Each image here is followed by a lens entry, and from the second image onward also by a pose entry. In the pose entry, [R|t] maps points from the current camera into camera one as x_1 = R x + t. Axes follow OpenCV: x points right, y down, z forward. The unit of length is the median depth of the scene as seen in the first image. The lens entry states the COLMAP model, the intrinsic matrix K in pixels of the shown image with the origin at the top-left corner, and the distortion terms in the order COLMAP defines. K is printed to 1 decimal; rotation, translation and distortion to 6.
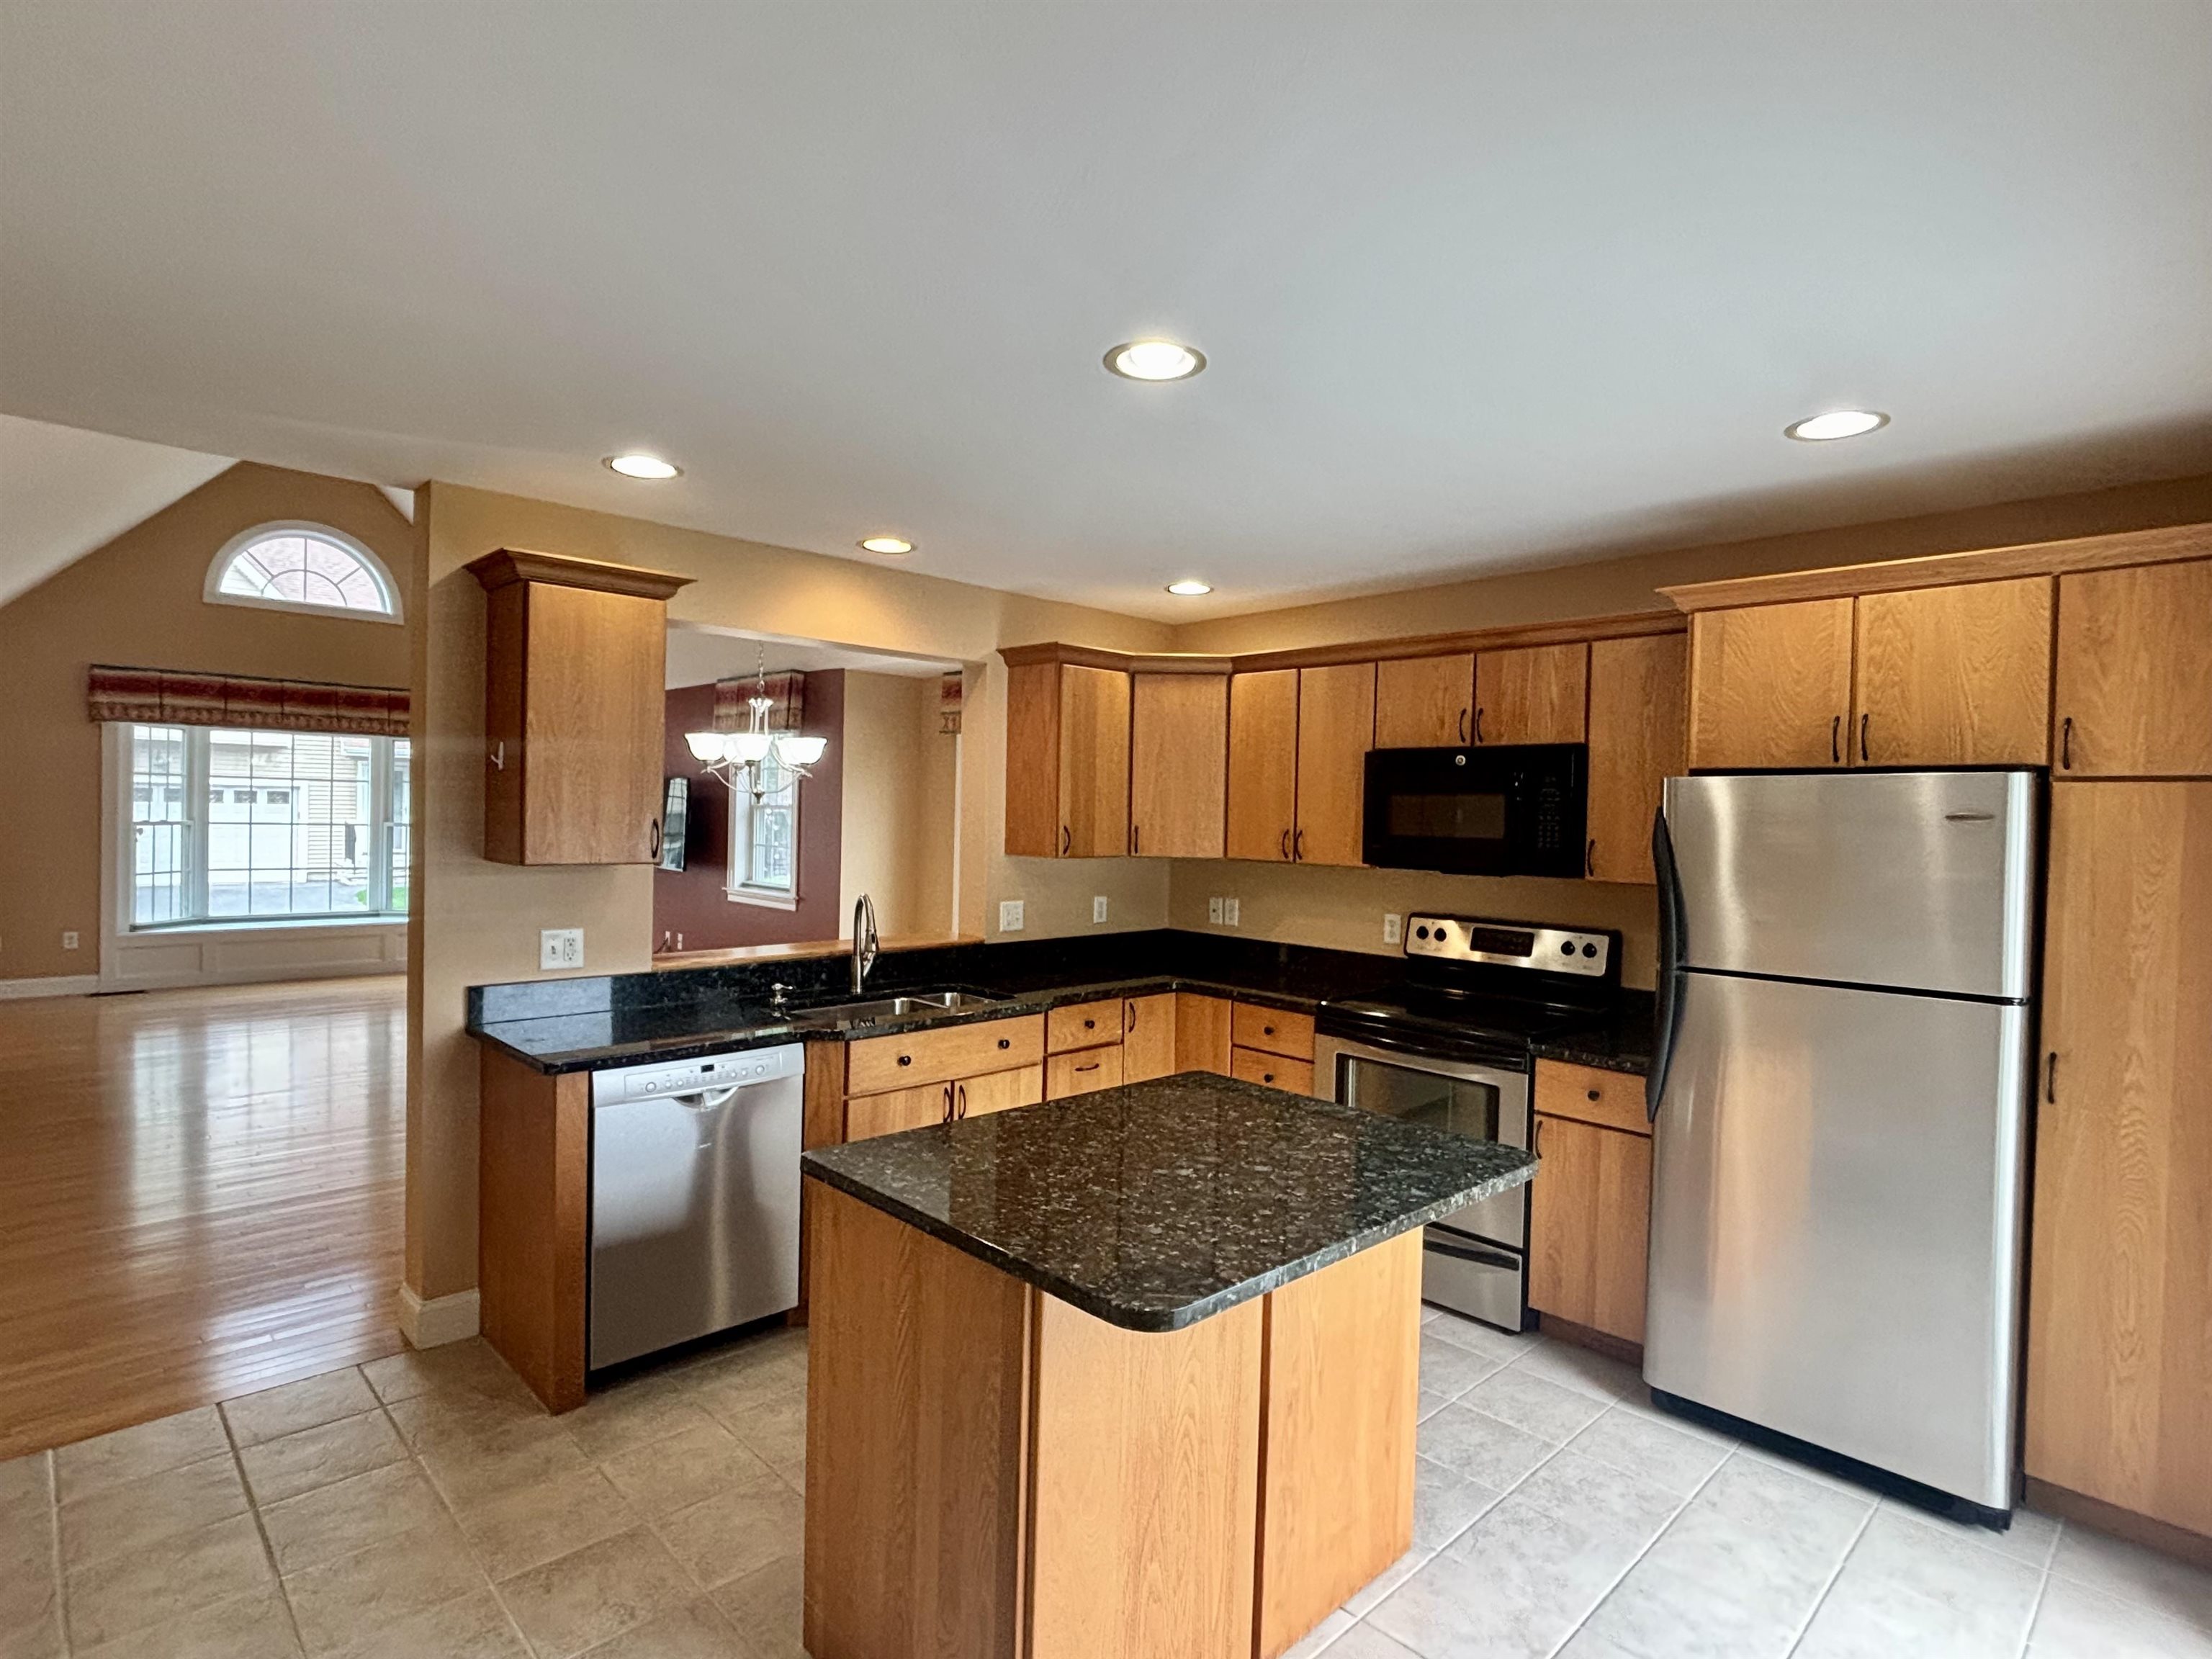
lens RADIAL K [[1138.7, 0, 1099.1], [0, 1138.7, 835.6], [0, 0, 1]] dist [0.003308, 0.002640]
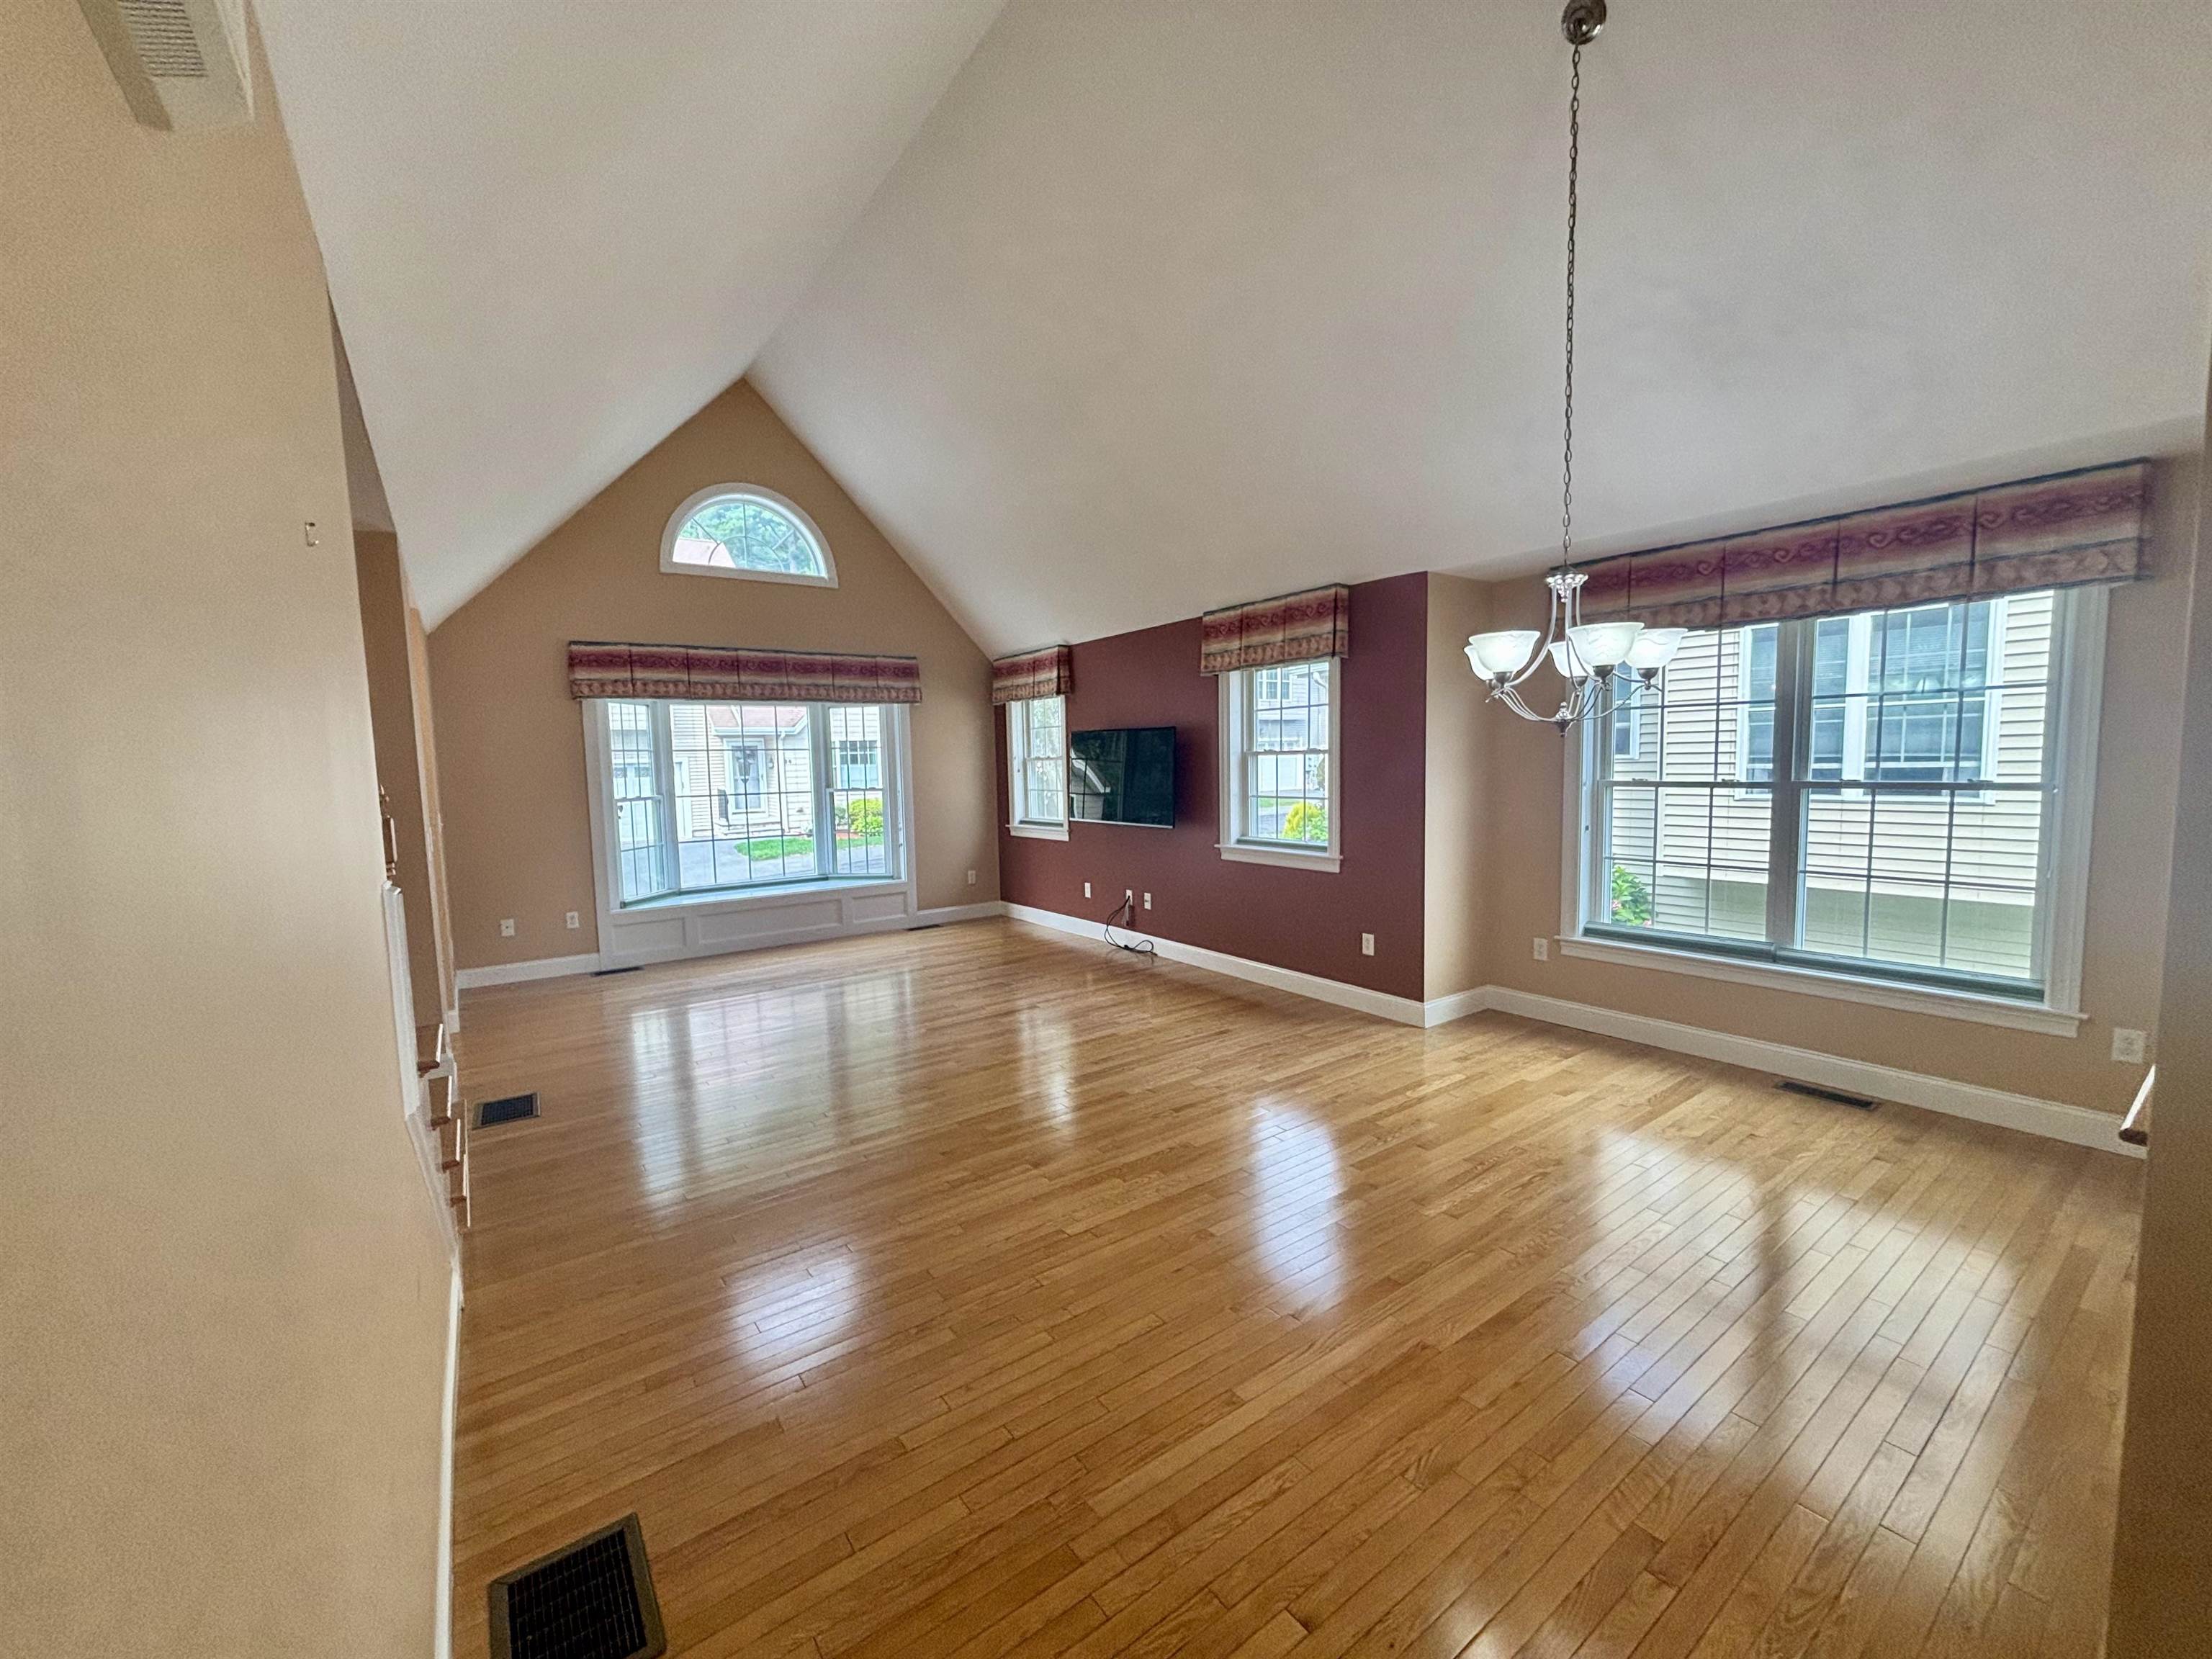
lens RADIAL K [[885.0, 0, 1112.5], [0, 885.0, 825.5], [0, 0, 1]] dist [-0.001192, -0.000151]
pose [[0.989992, -0.037283, -0.136112, -0.302621], [0.044709, 0.997650, 0.051910, -0.009491], [0.133857, -0.057476, 0.989333, 0.284528]]
